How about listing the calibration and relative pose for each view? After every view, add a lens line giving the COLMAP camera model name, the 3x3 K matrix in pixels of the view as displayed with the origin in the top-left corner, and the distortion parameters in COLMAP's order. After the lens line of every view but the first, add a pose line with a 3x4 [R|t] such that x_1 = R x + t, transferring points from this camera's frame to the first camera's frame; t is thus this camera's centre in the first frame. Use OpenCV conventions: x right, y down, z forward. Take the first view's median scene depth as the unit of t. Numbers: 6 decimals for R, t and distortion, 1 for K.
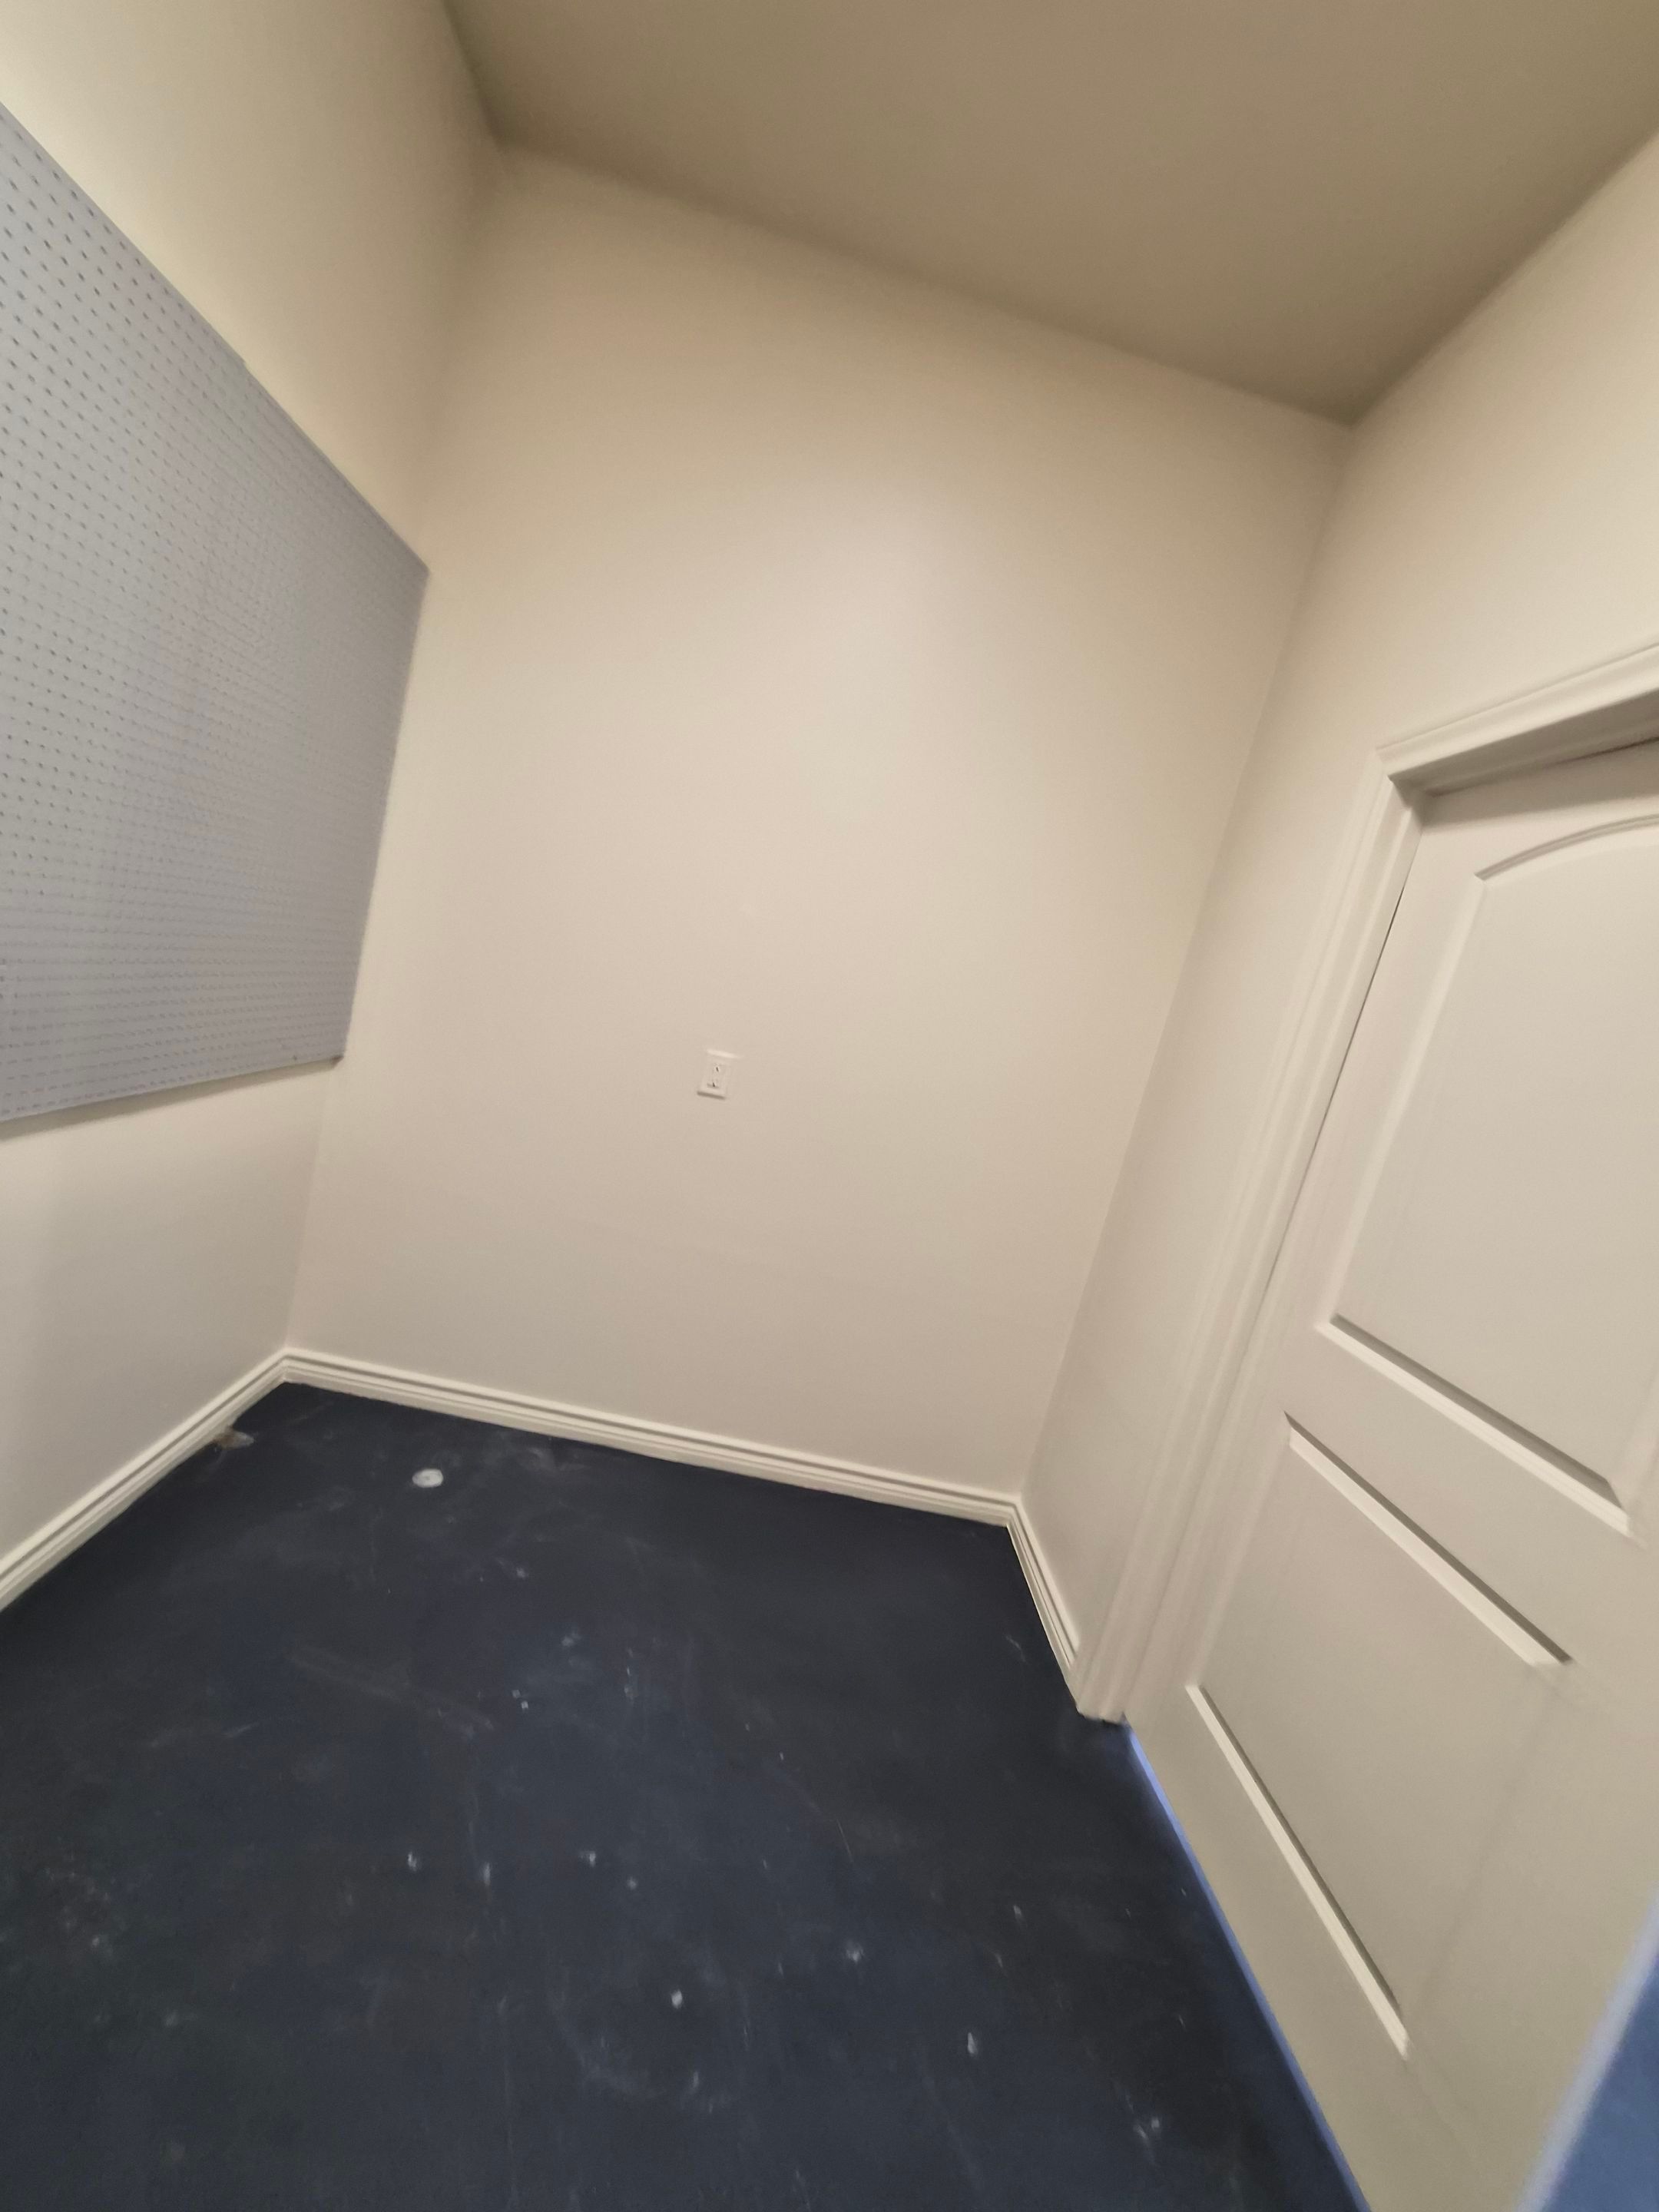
lens RADIAL K [[876.7, 0, 826.5], [0, 876.7, 1113.4], [0, 0, 1]] dist [0.001645, -0.000327]
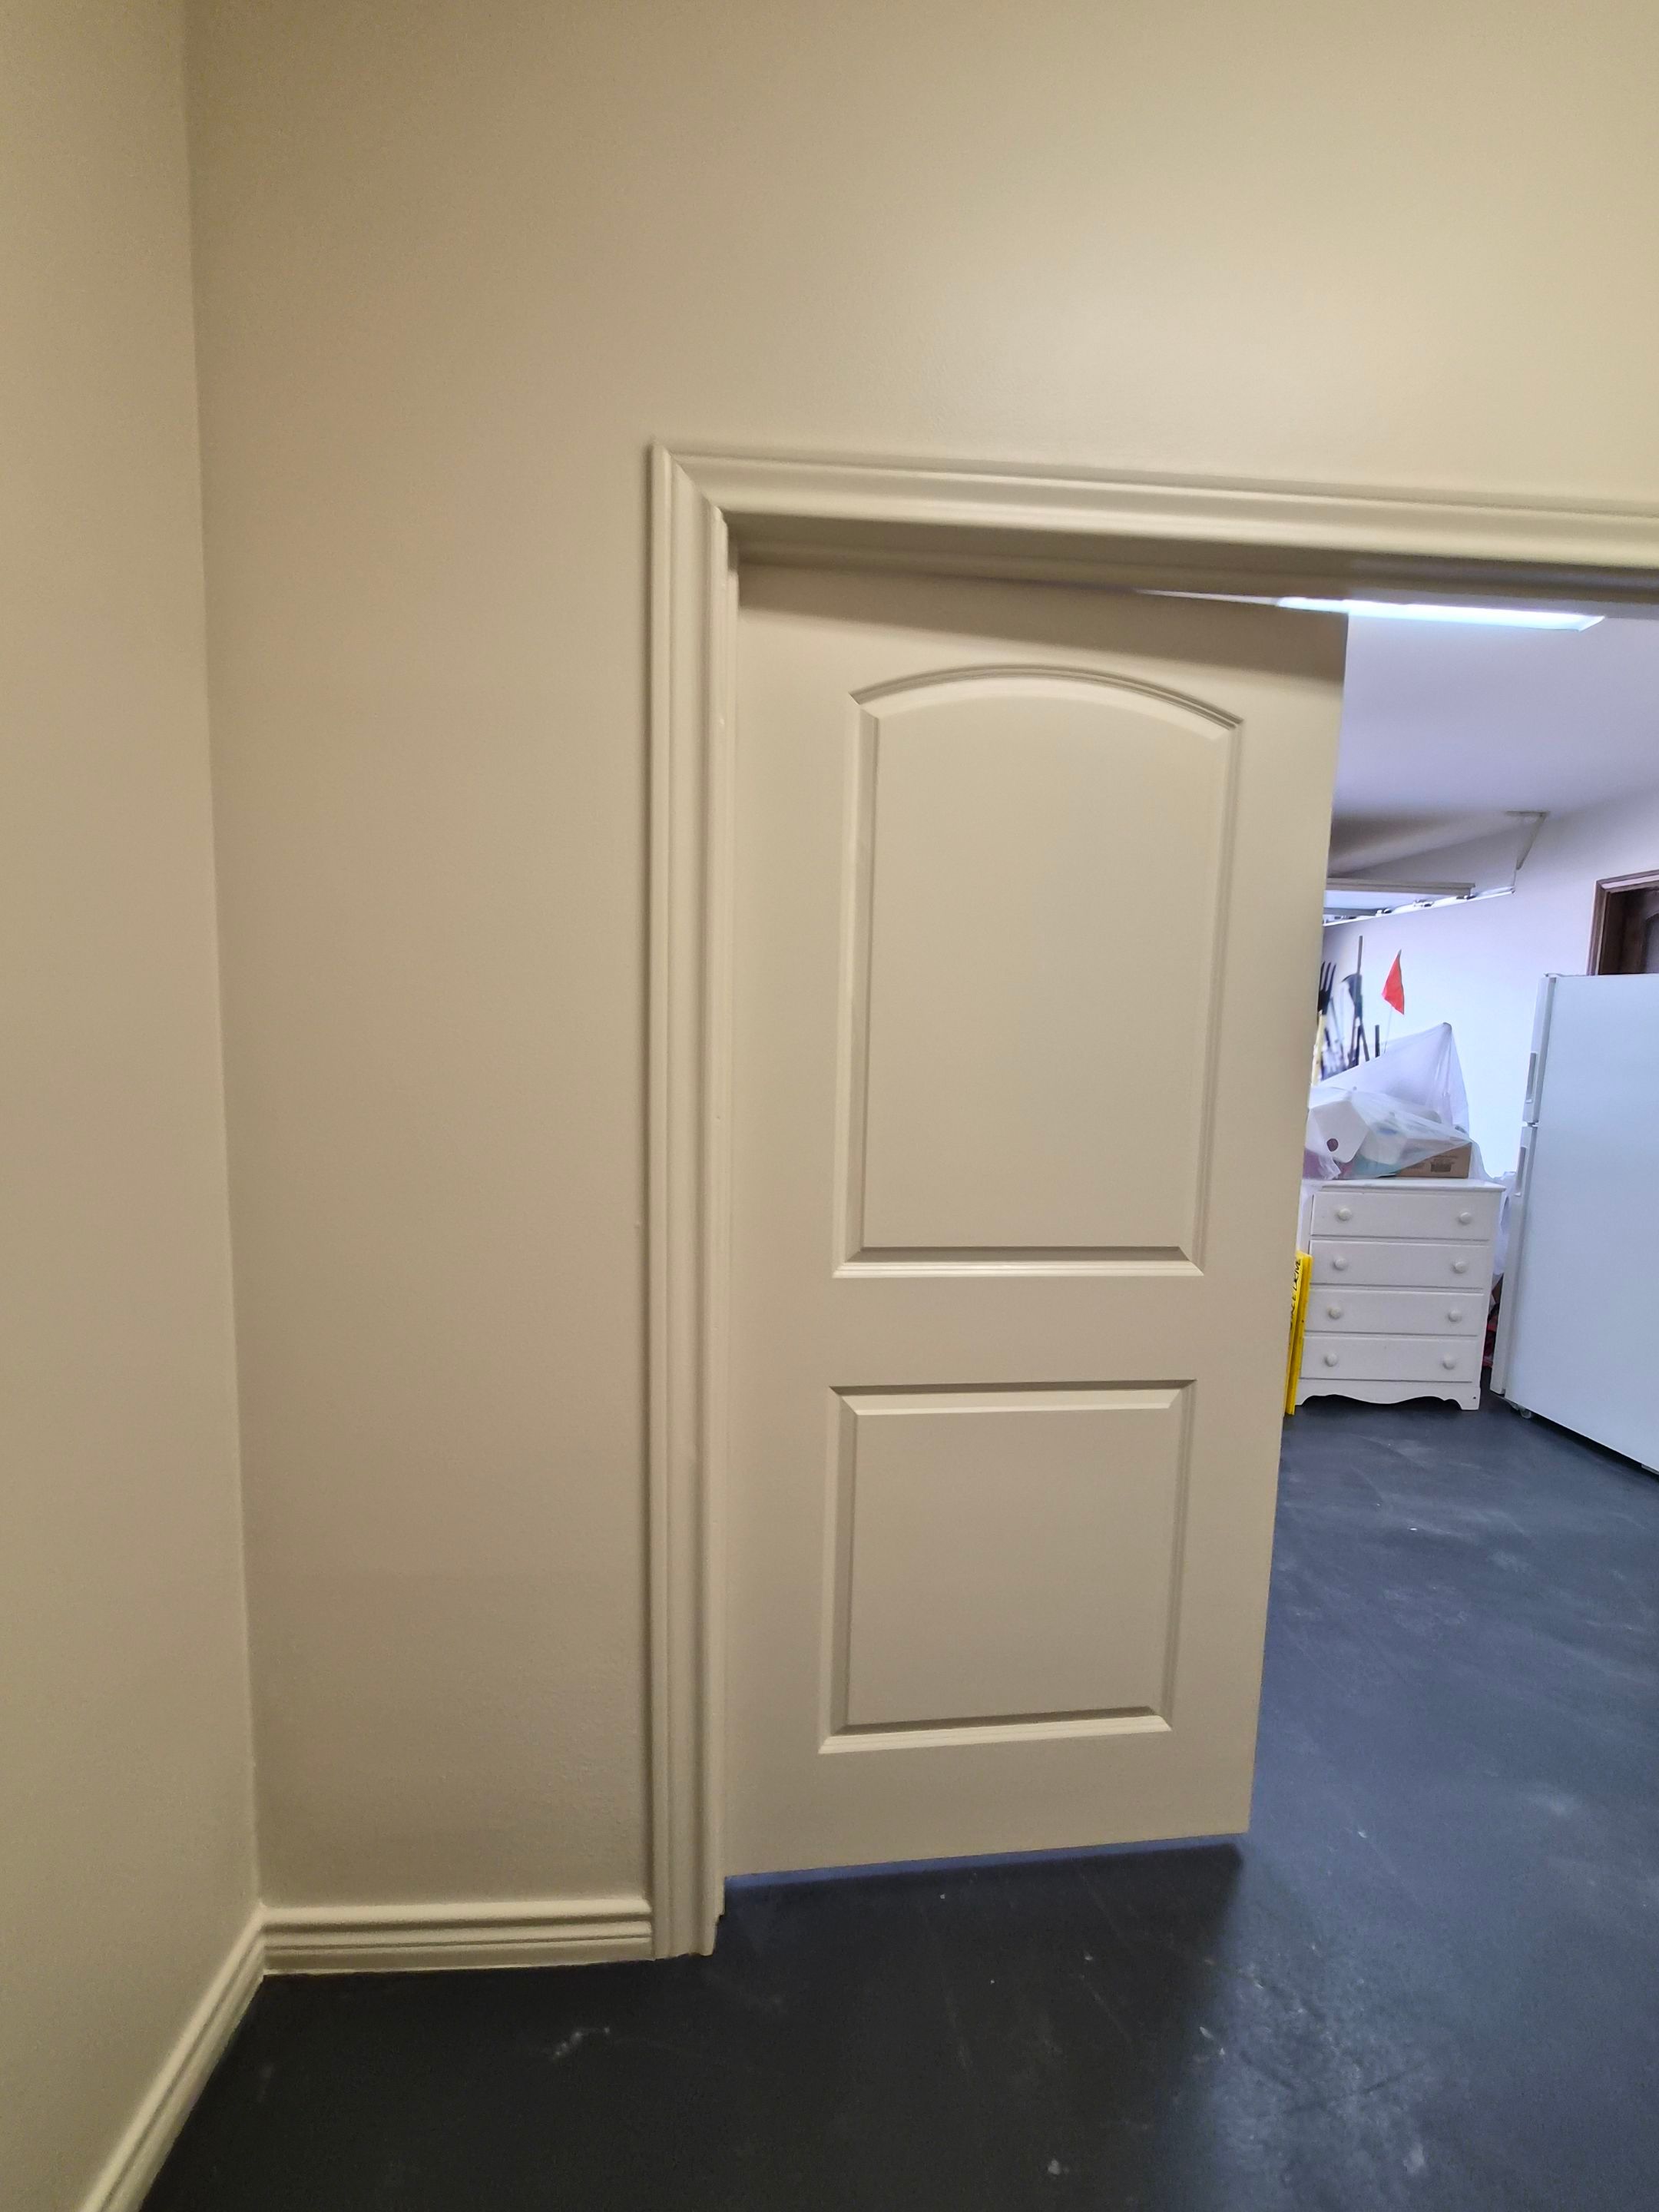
lens RADIAL K [[876.7, 0, 840.3], [0, 876.7, 1113.4], [0, 0, 1]] dist [0.001645, -0.000327]
pose [[-0.018071, -0.347527, 0.937496, -0.150782], [0.125794, 0.929408, 0.346954, -0.177344], [-0.991892, 0.124201, 0.026922, 0.947559]]
